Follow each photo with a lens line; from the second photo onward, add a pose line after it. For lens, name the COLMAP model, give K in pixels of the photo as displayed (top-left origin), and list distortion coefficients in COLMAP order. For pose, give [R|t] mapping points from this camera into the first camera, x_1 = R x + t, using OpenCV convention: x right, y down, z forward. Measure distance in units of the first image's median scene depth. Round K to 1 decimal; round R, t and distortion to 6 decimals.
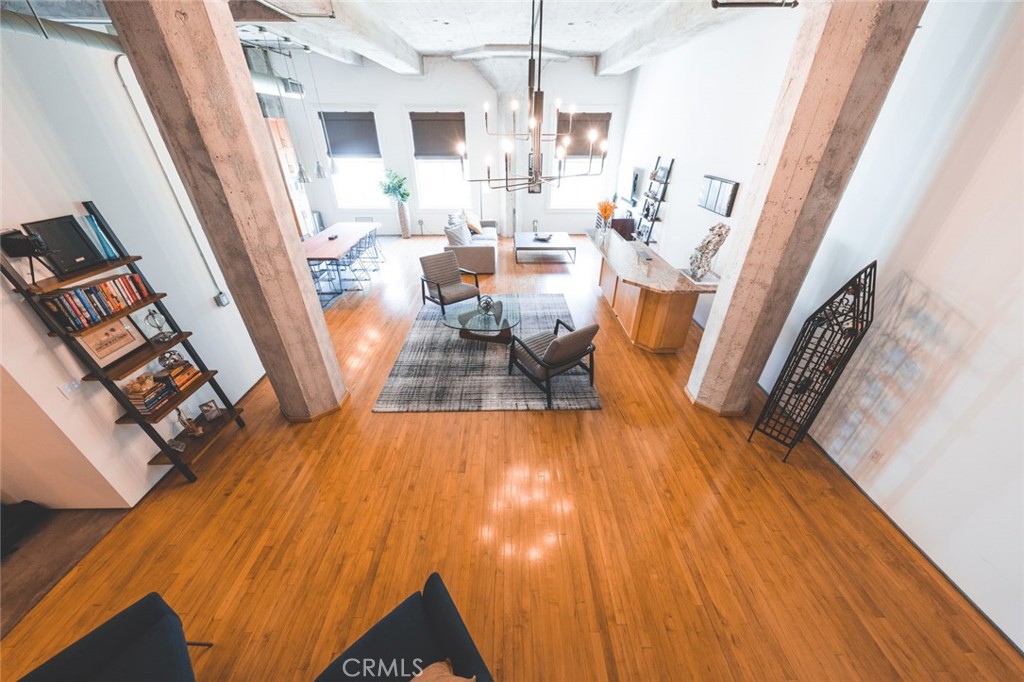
lens RADIAL K [[350.7, 0, 515.2], [0, 350.7, 337.5], [0, 0, 1]] dist [-0.007359, -0.000360]
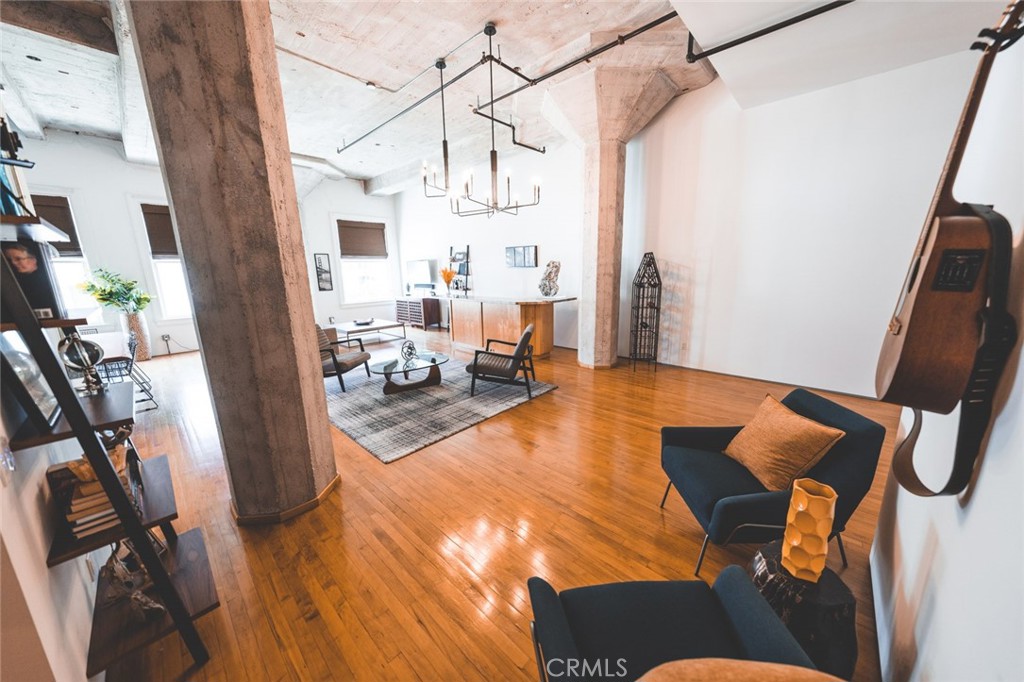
lens RADIAL K [[345.6, 0, 513.8], [0, 345.6, 336.4], [0, 0, 1]] dist [-0.007579, 0.002216]
pose [[0.693995, -0.156534, 0.702757, -0.701449], [0.387168, 0.904076, -0.180964, 0.202952], [-0.607019, 0.397674, 0.688029, 0.179512]]
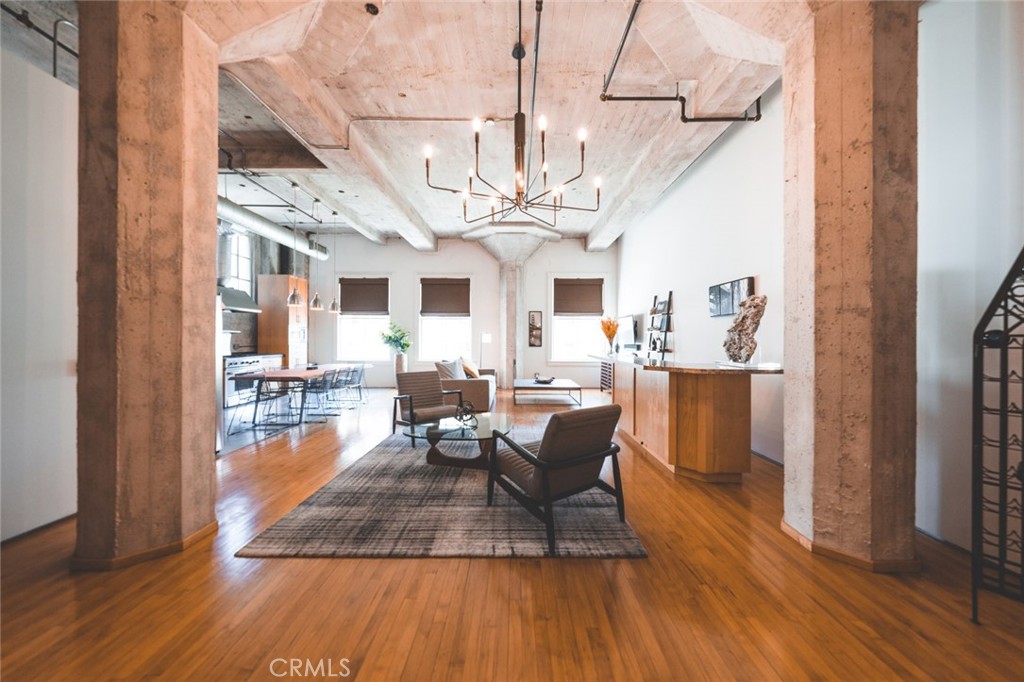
lens RADIAL K [[345.6, 0, 515.9], [0, 345.6, 338.5], [0, 0, 1]] dist [-0.007579, 0.002216]
pose [[0.999778, -0.001267, -0.021035, 0.052389], [-0.009700, 0.858498, -0.512725, 0.189780], [0.018708, 0.512815, 0.858295, 0.357427]]
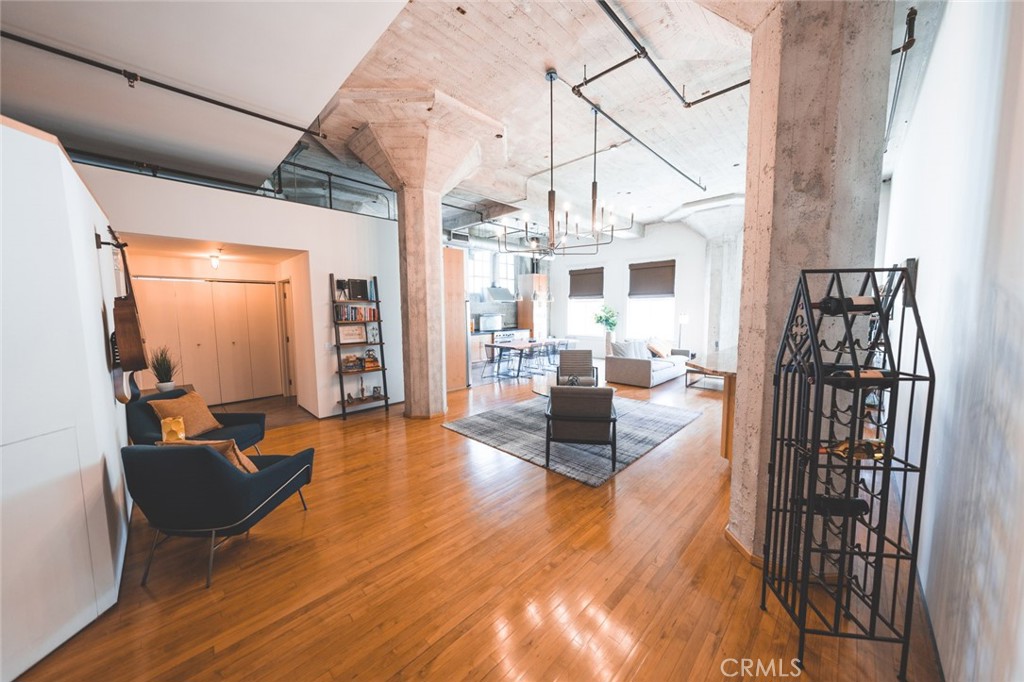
lens RADIAL K [[345.6, 0, 516.5], [0, 345.6, 338.5], [0, 0, 1]] dist [-0.007579, 0.002216]
pose [[0.700927, 0.049939, -0.711482, 0.686036], [-0.355320, 0.889394, -0.287622, 0.191217], [0.618424, 0.454406, 0.641145, 0.197864]]
